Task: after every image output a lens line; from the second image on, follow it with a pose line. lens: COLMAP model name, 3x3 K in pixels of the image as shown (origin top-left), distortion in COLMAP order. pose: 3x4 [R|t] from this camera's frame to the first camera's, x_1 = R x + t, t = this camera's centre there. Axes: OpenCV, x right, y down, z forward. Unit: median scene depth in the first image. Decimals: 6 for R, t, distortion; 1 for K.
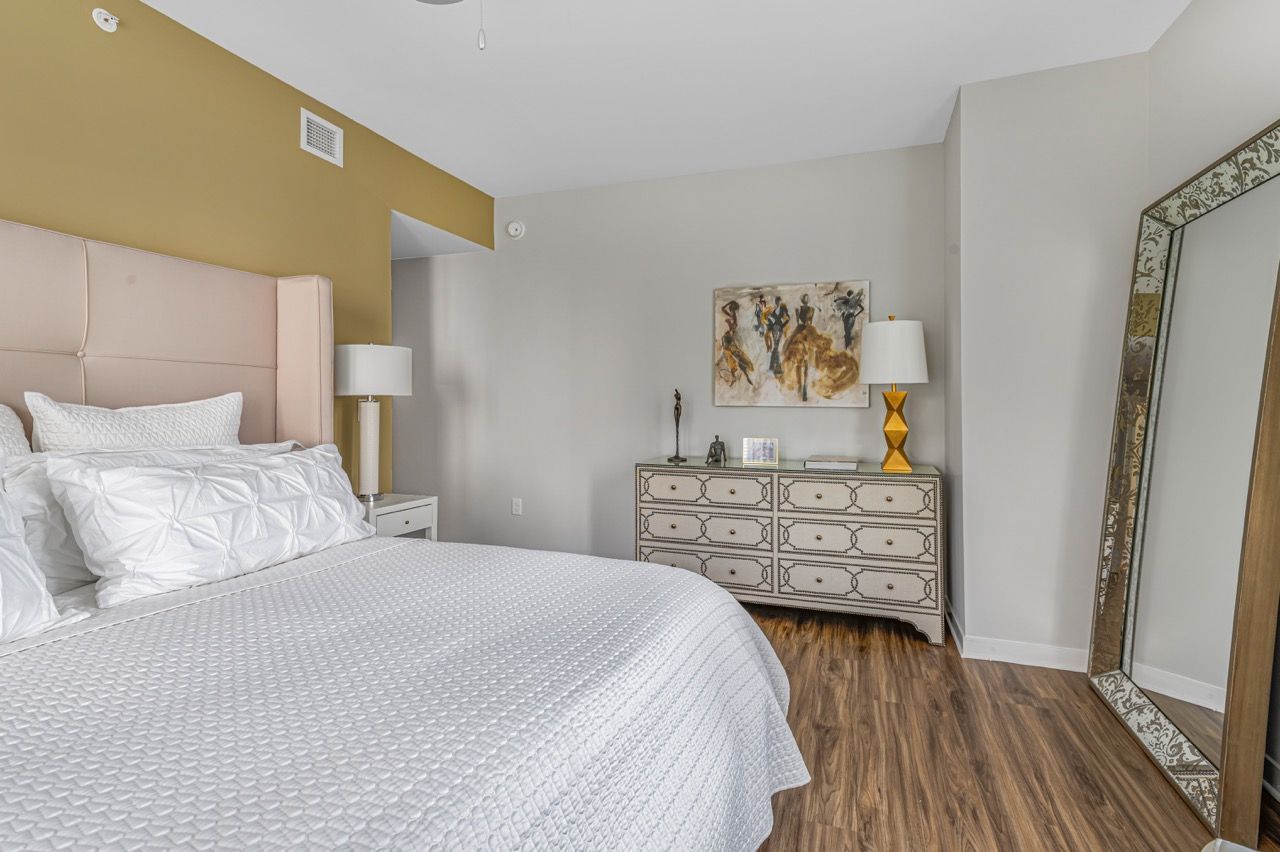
lens RADIAL K [[635.8, 0, 642.1], [0, 635.8, 421.9], [0, 0, 1]] dist [-0.000827, 0.001102]
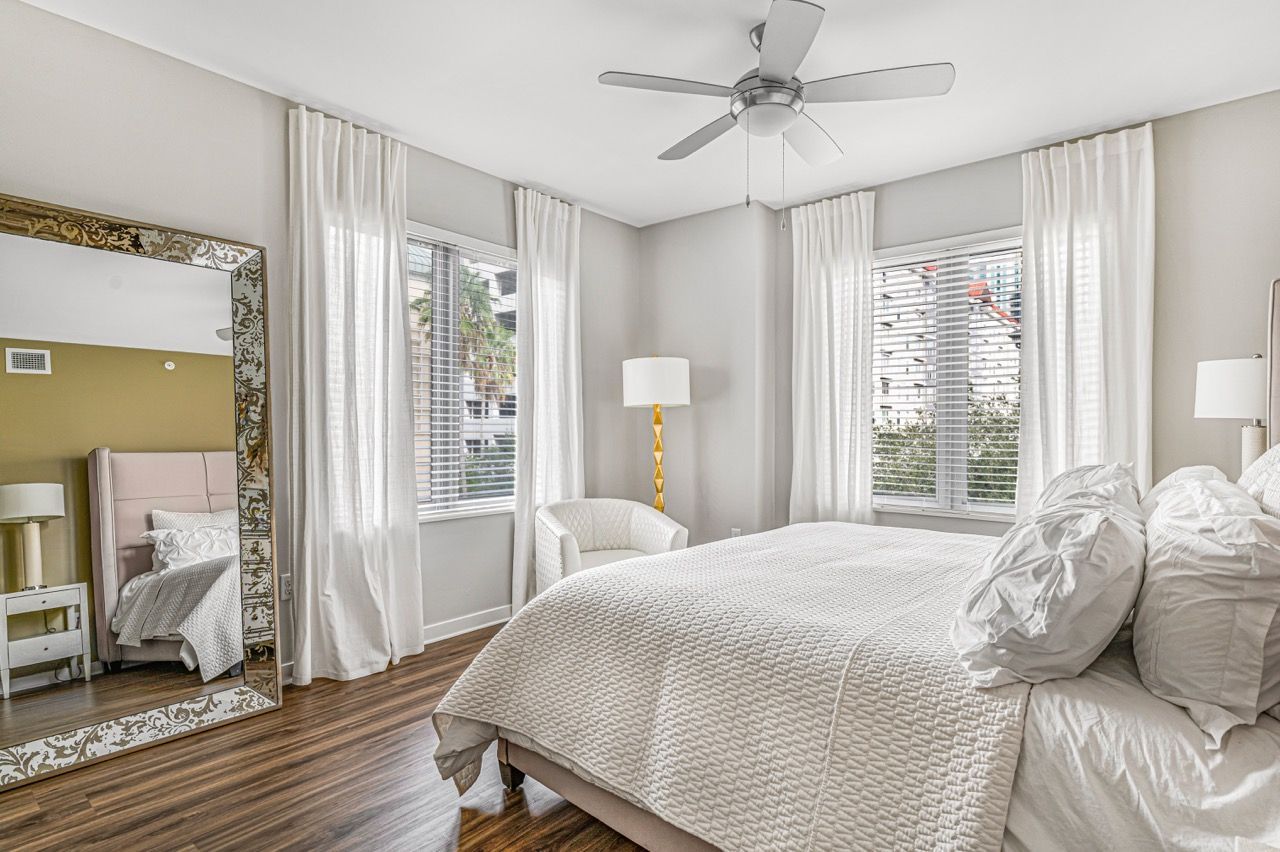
lens RADIAL K [[635.8, 0, 642.1], [0, 635.8, 421.9], [0, 0, 1]] dist [-0.000827, 0.001102]
pose [[-0.932925, 0.001807, 0.360067, -0.420872], [0.009389, 0.999769, 0.019309, -0.053438], [-0.359949, 0.021394, -0.932727, 1.880177]]
